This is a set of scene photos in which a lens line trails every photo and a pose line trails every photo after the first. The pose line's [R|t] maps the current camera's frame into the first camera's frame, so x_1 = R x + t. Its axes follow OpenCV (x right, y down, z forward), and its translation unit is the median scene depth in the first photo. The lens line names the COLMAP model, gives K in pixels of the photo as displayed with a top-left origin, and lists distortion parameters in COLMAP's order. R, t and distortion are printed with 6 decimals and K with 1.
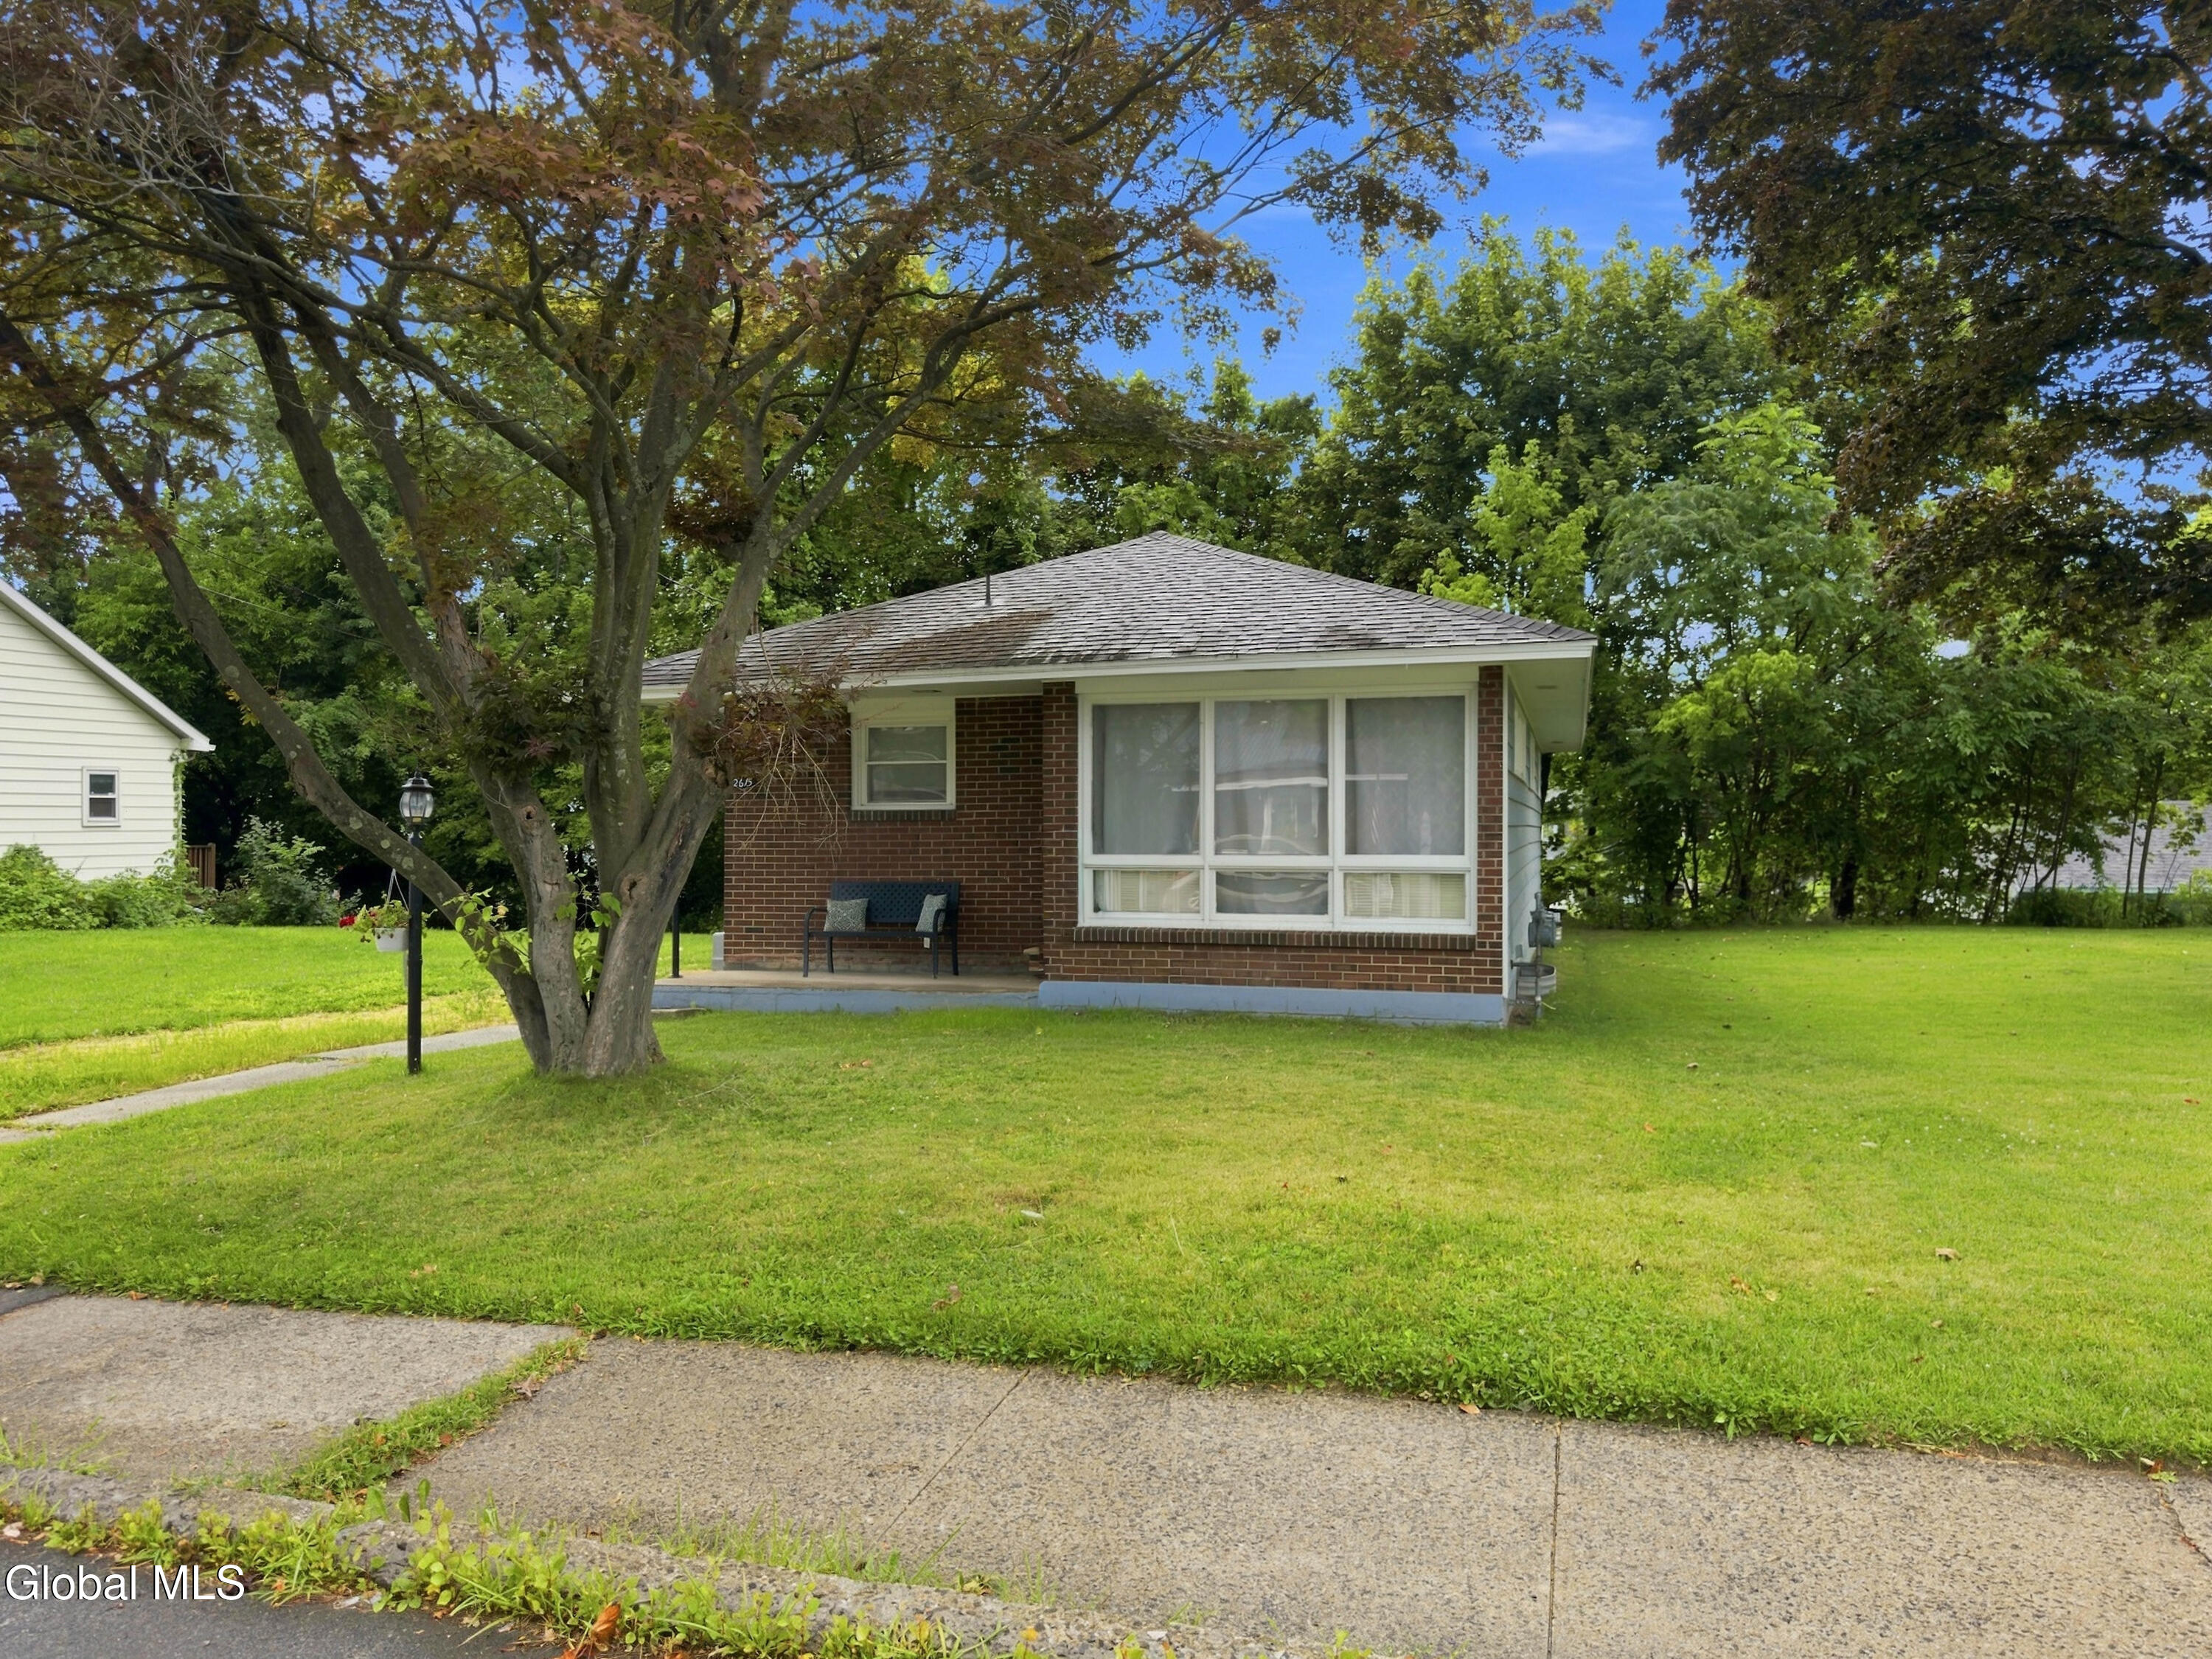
lens RADIAL K [[1651.8, 0, 1106.0], [0, 1651.8, 829.5], [0, 0, 1]] dist [0.001124, -0.003971]
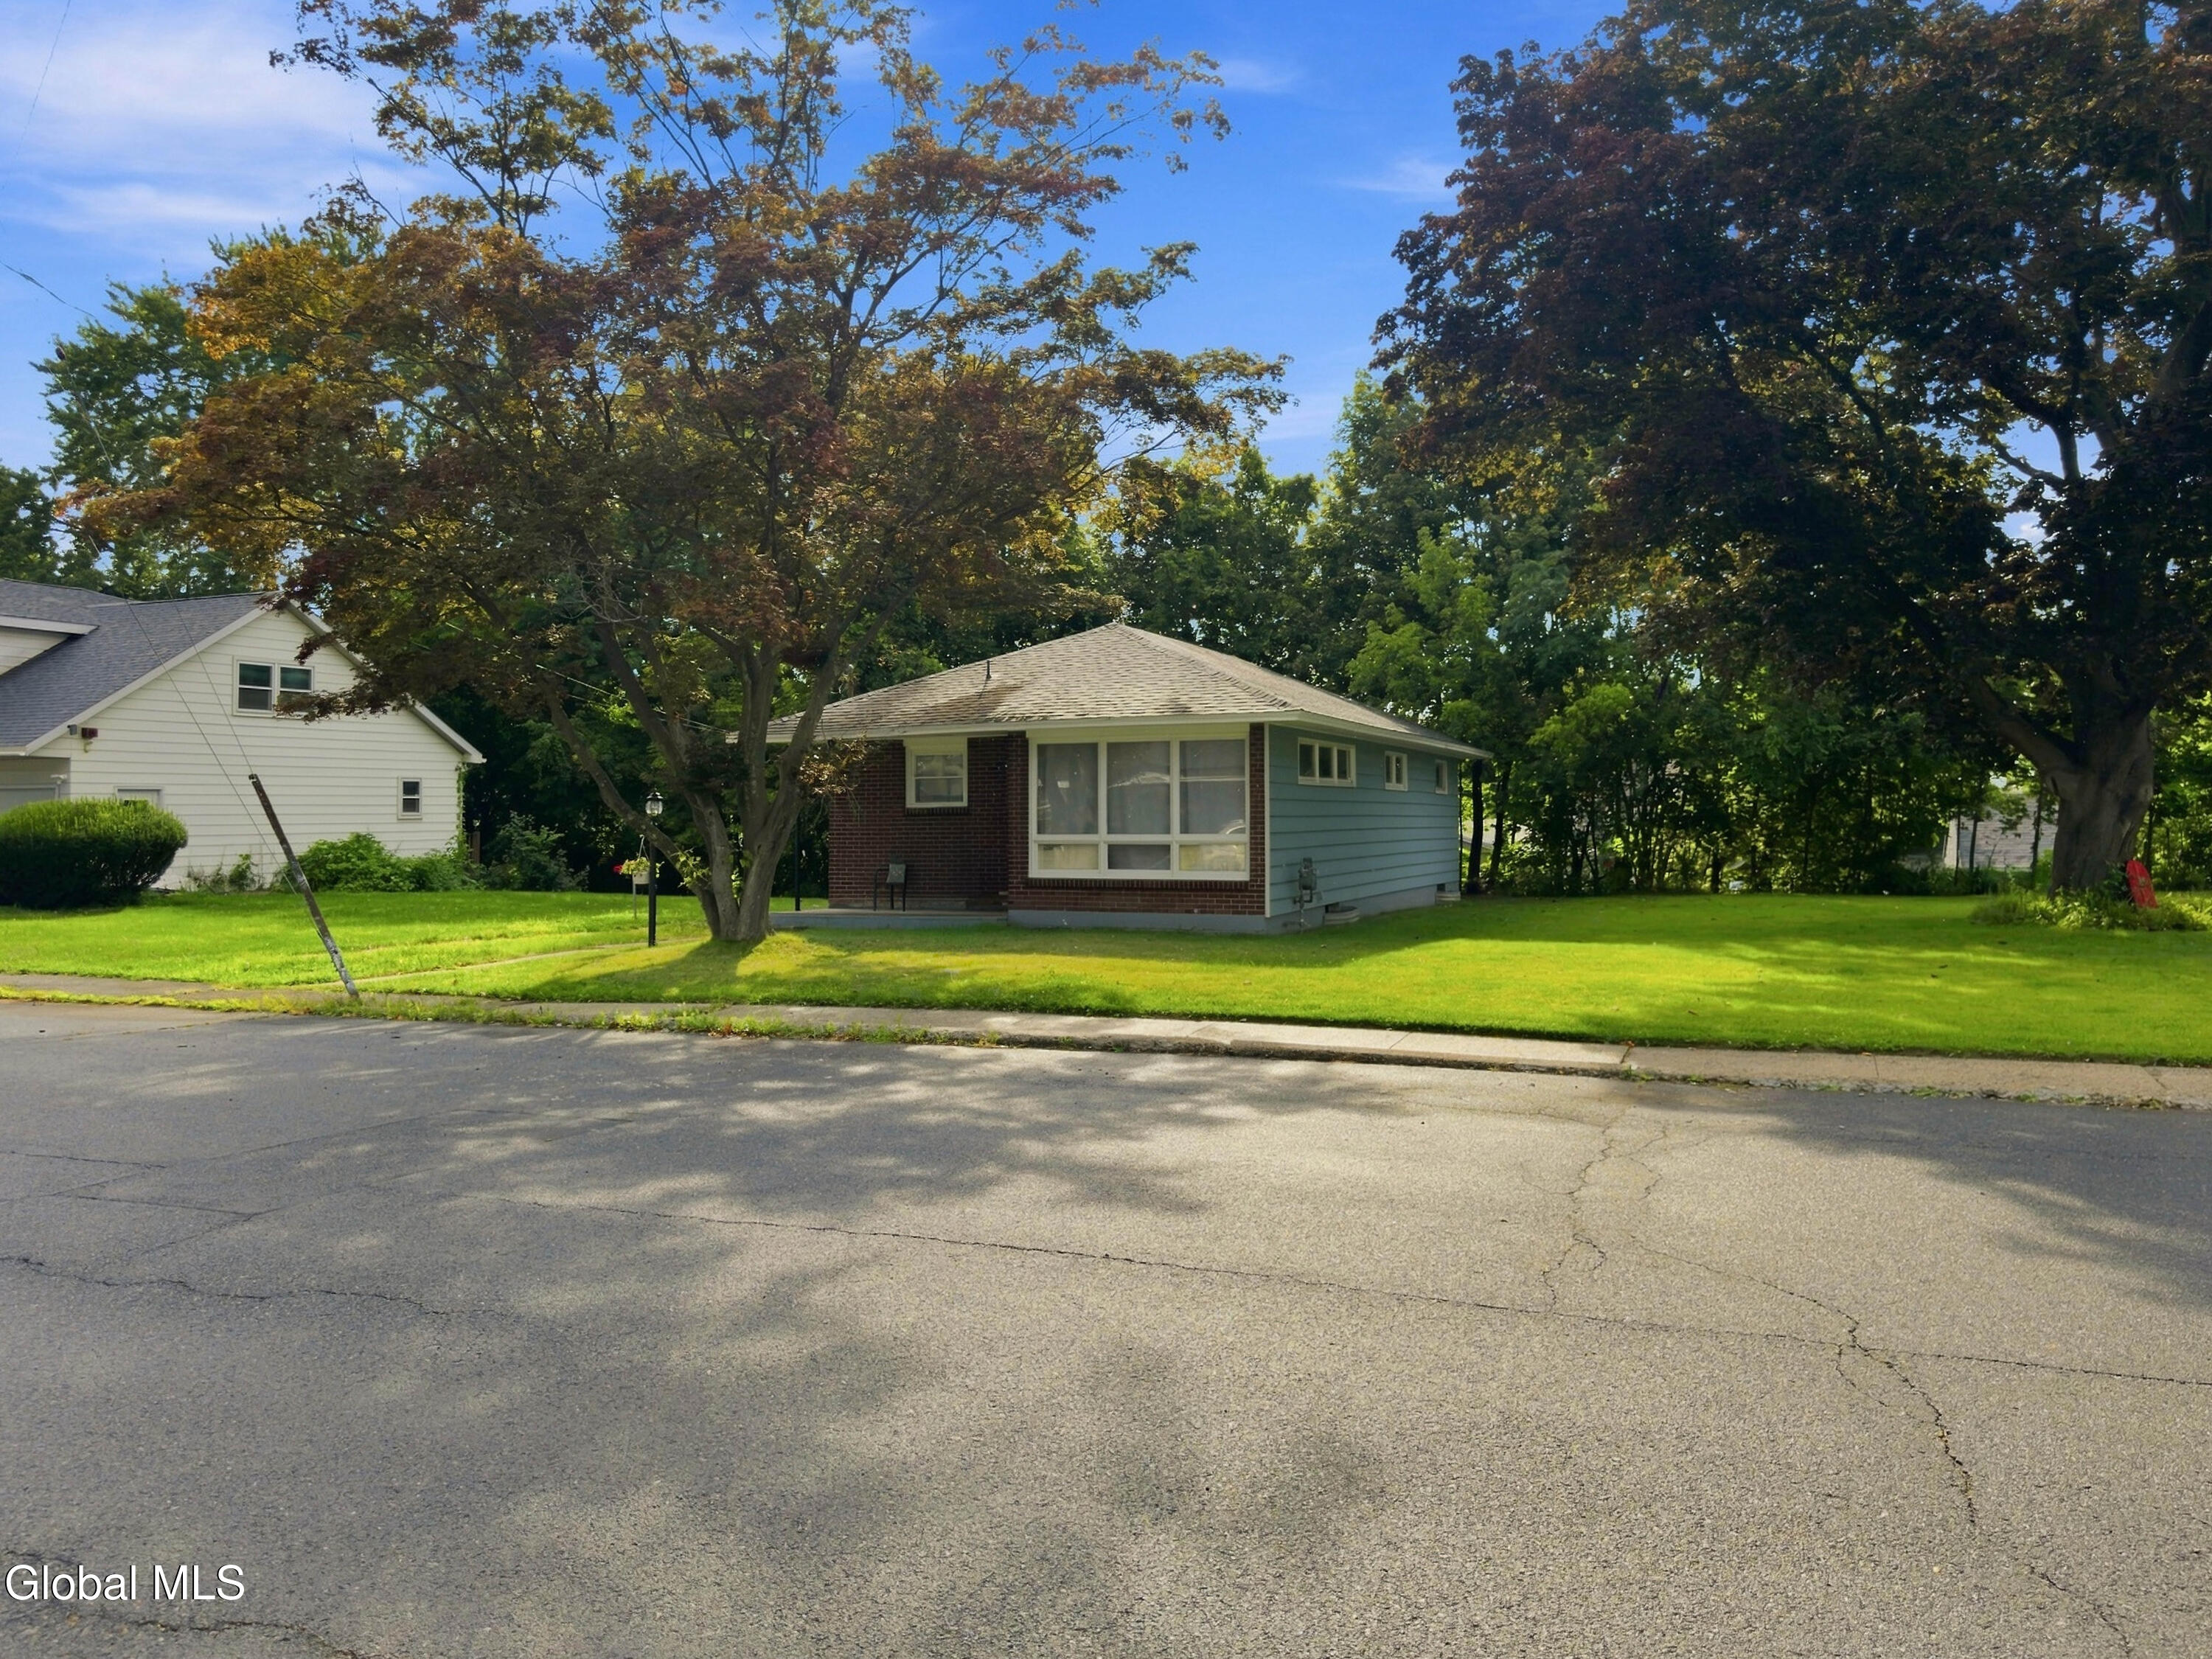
lens RADIAL K [[1651.8, 0, 1106.0], [0, 1651.8, 829.5], [0, 0, 1]] dist [0.001124, -0.003971]
pose [[0.994857, -0.002233, -0.101260, 0.206802], [0.002872, 0.999977, 0.006170, 0.000139], [0.101244, -0.006429, 0.994841, -0.590037]]
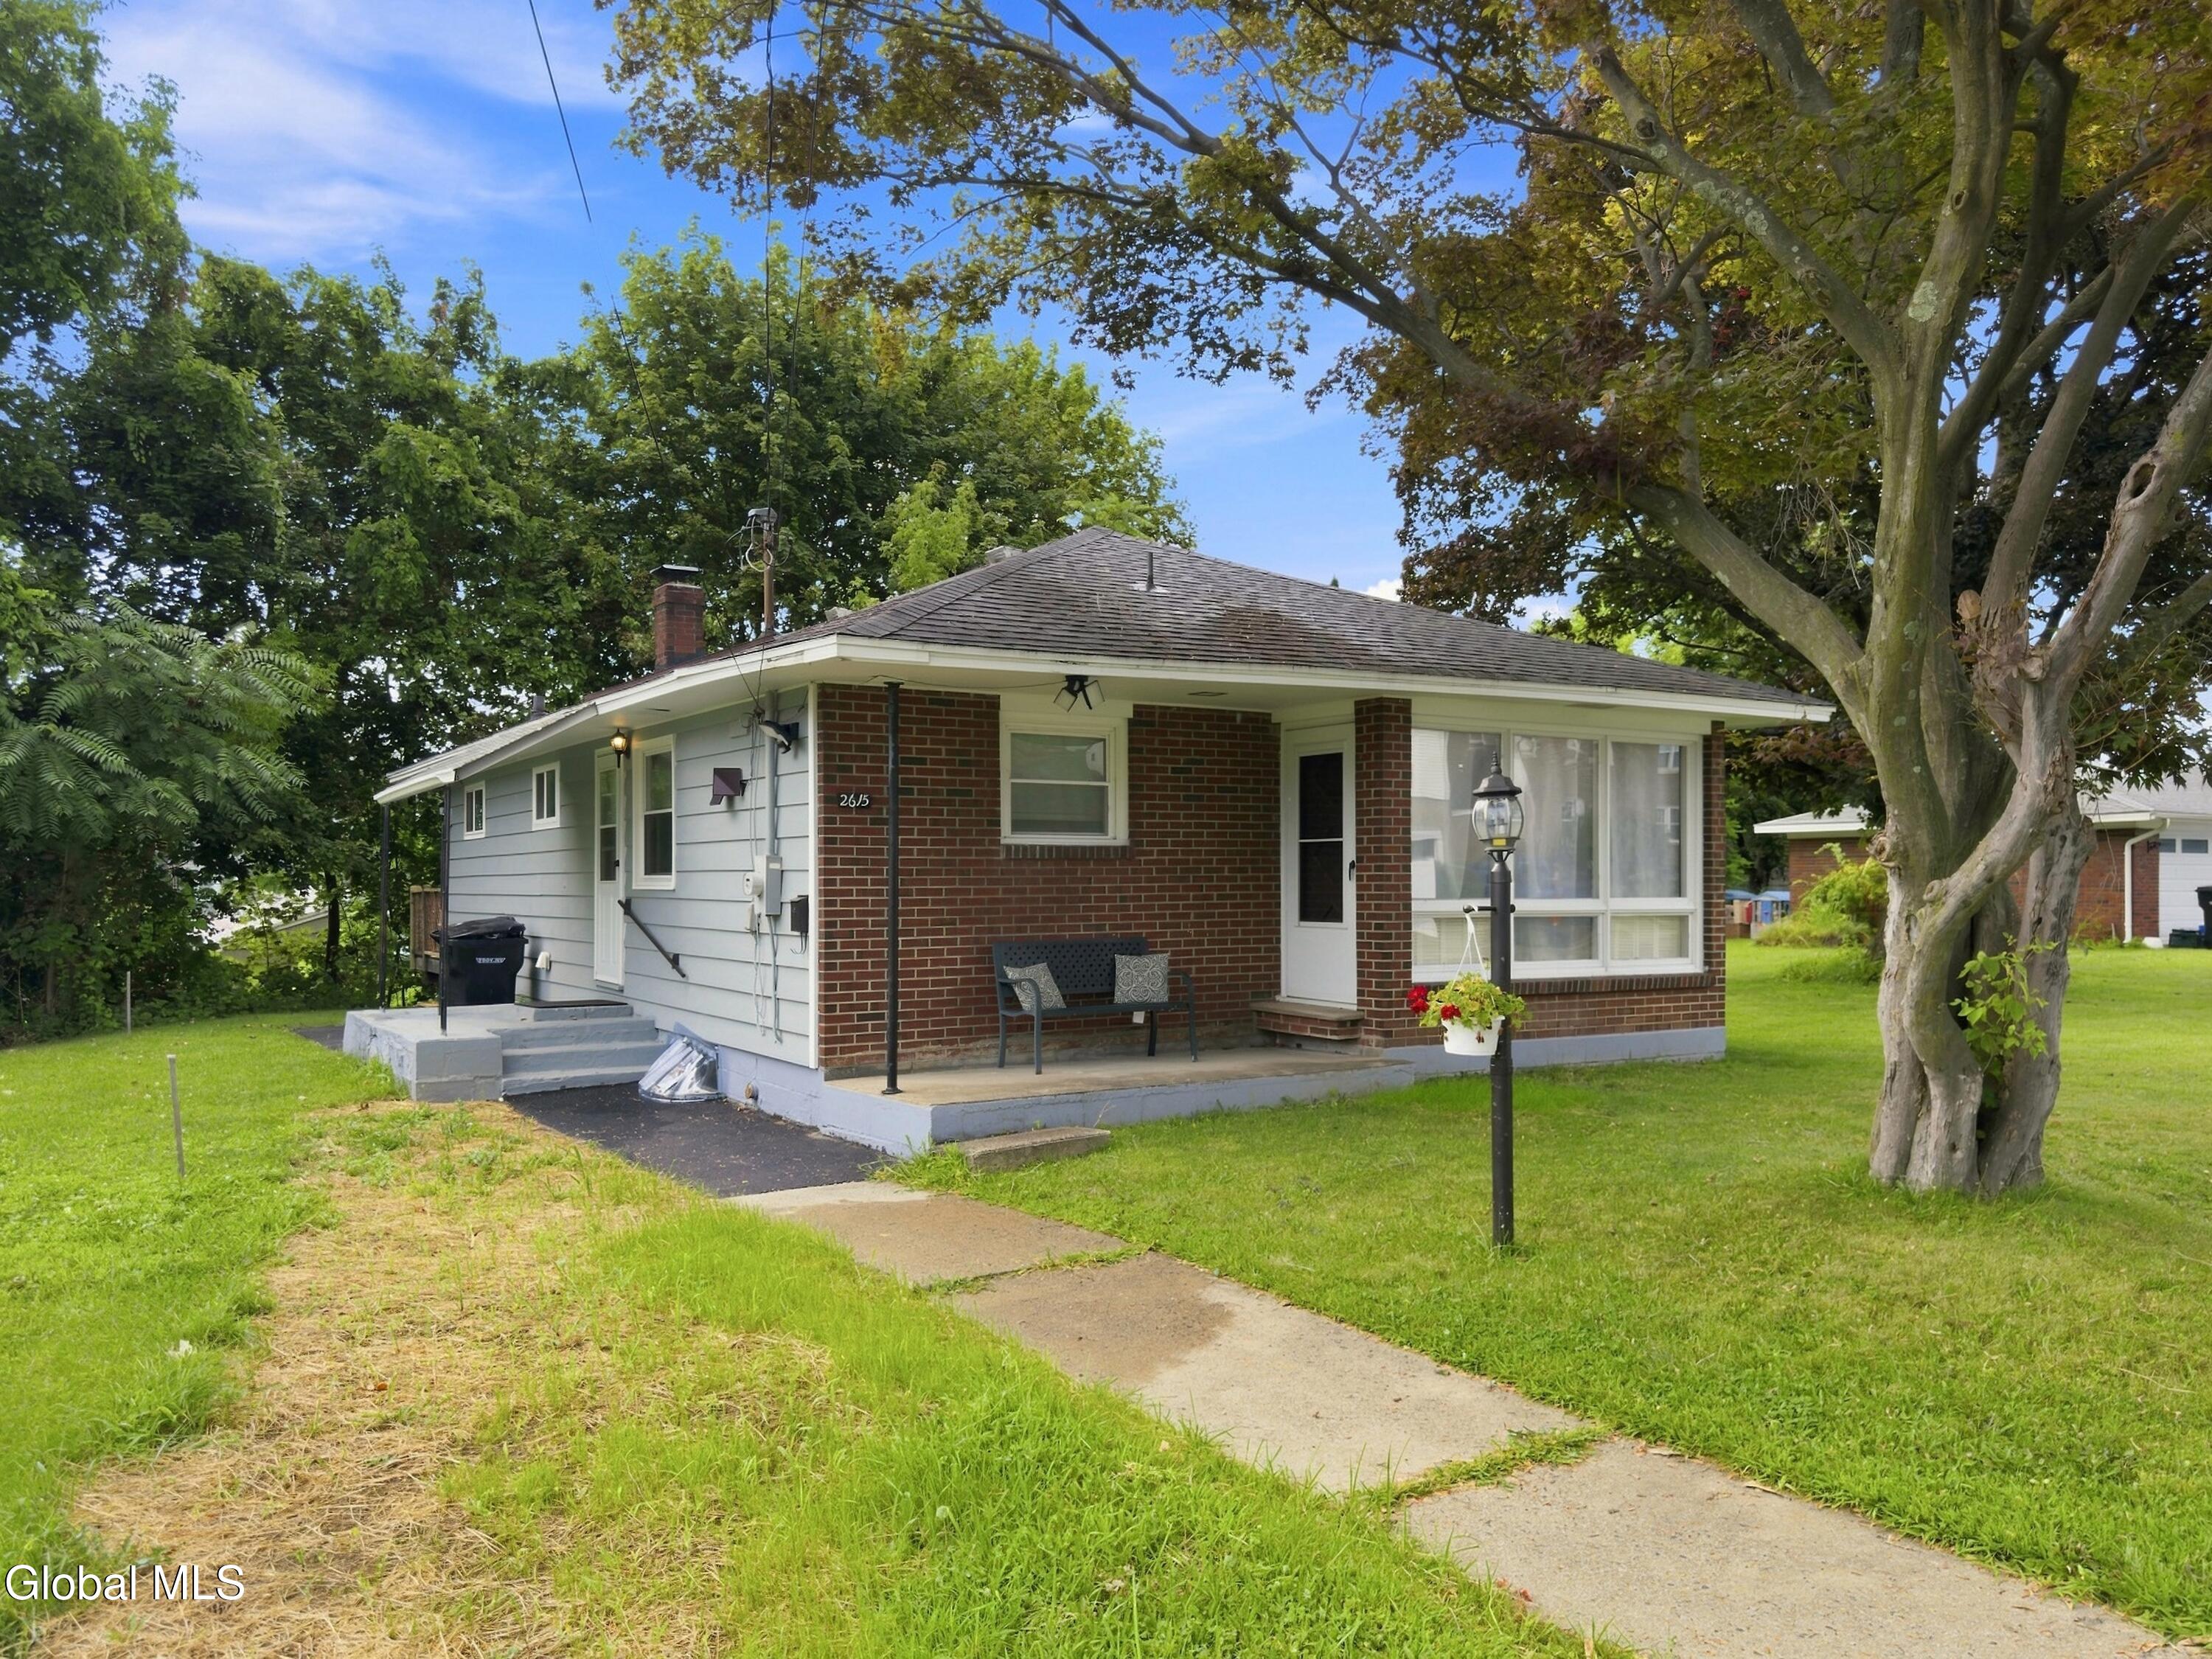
lens RADIAL K [[1651.8, 0, 1106.0], [0, 1651.8, 829.5], [0, 0, 1]] dist [0.001124, -0.003971]
pose [[0.673505, 0.019962, 0.738913, -0.686851], [-0.003765, 0.999715, -0.023576, -0.001214], [-0.739173, 0.013096, 0.673389, 0.473860]]
